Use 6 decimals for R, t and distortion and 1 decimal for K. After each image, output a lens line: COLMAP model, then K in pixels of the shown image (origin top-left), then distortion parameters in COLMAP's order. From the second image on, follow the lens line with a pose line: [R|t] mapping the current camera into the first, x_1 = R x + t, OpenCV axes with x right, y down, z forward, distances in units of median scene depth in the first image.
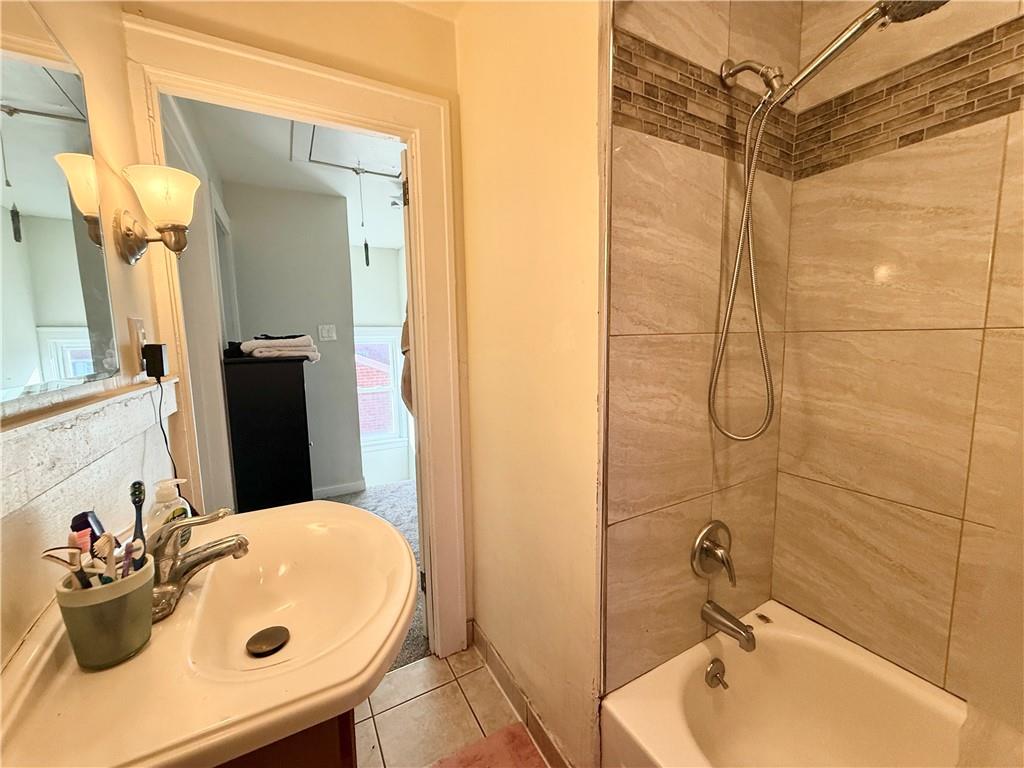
lens RADIAL K [[408.3, 0, 511.8], [0, 408.3, 383.7], [0, 0, 1]] dist [-0.002222, 0.000522]
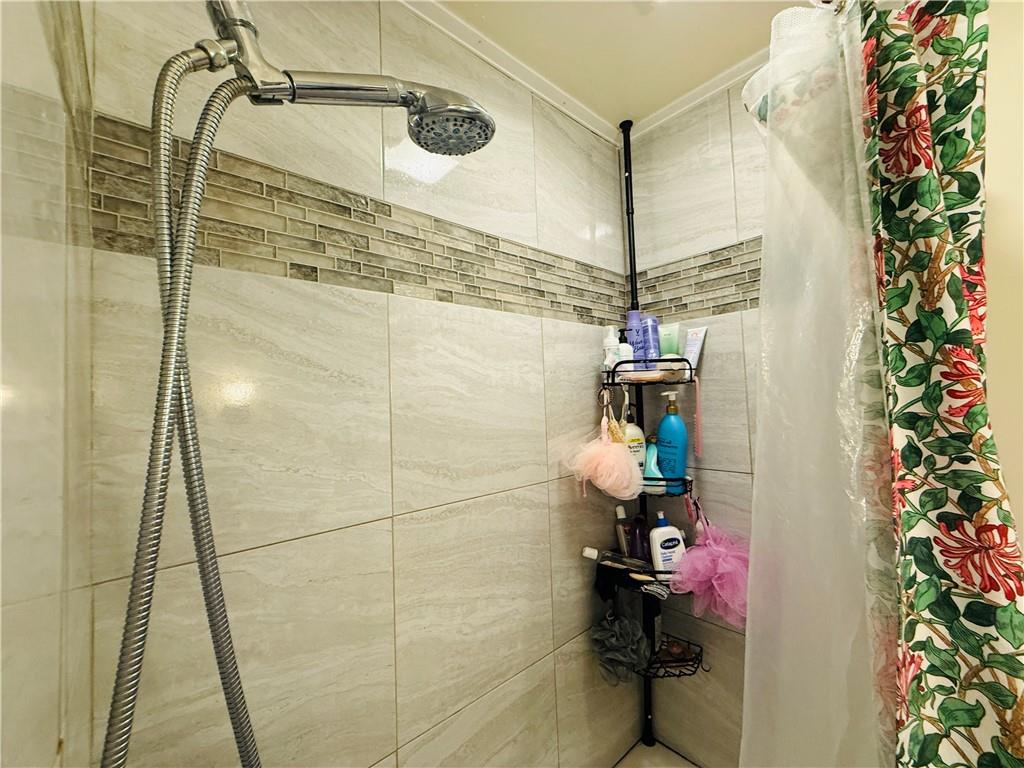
lens RADIAL K [[408.3, 0, 511.0], [0, 408.3, 382.0], [0, 0, 1]] dist [-0.002222, 0.000522]
pose [[-0.209260, 0.064233, 0.975748, 0.199822], [0.146065, 0.988699, -0.033760, -0.326365], [-0.966890, 0.135458, -0.216277, 0.823156]]
